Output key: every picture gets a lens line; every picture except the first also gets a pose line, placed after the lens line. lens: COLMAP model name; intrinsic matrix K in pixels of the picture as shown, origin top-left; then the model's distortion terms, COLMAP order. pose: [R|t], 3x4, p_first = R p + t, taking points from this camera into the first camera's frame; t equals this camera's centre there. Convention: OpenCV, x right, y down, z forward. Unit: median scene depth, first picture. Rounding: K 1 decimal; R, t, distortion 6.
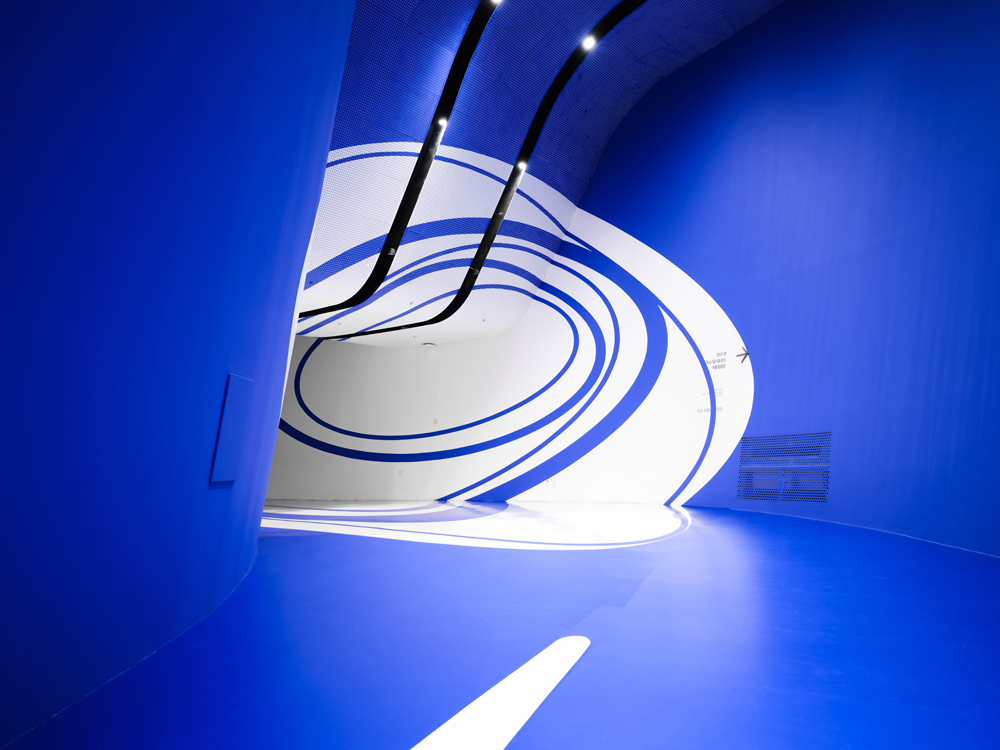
lens RADIAL K [[813.2, 0, 500.0], [0, 813.2, 375.0], [0, 0, 1]] dist [-0.002466, -0.000796]
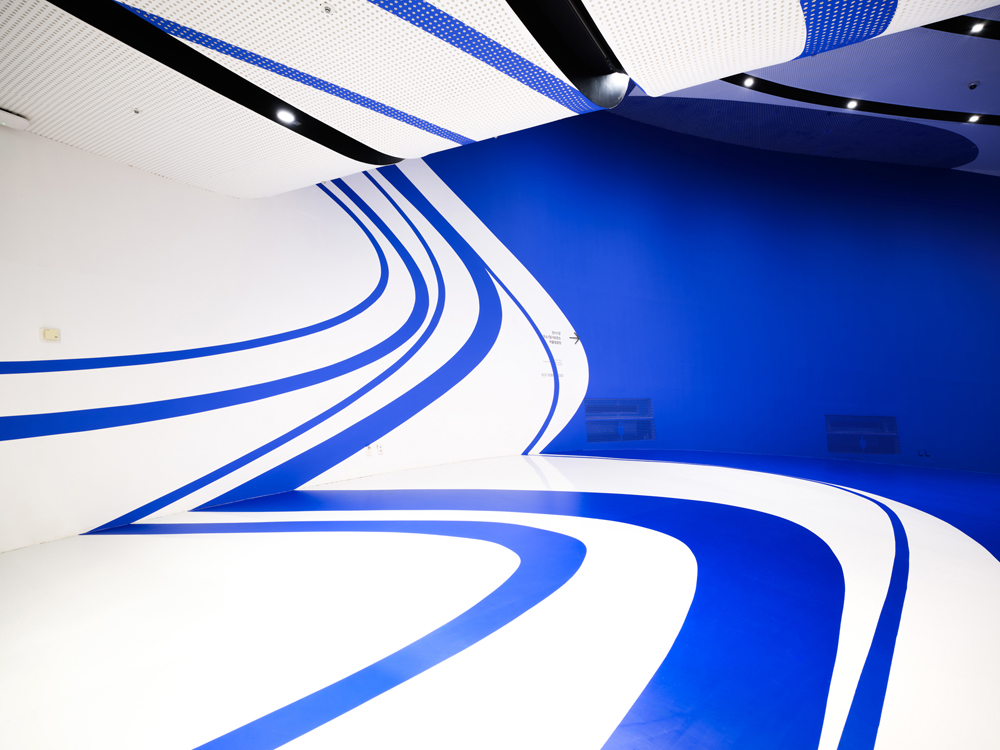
lens RADIAL K [[460.1, 0, 500.0], [0, 460.1, 375.0], [0, 0, 1]] dist [0.002299, 0.000407]
pose [[-0.079725, 0.036655, 0.996143, -0.377160], [-0.123556, 0.991254, -0.046364, 0.072178], [-0.989130, -0.126776, -0.074499, 0.951718]]
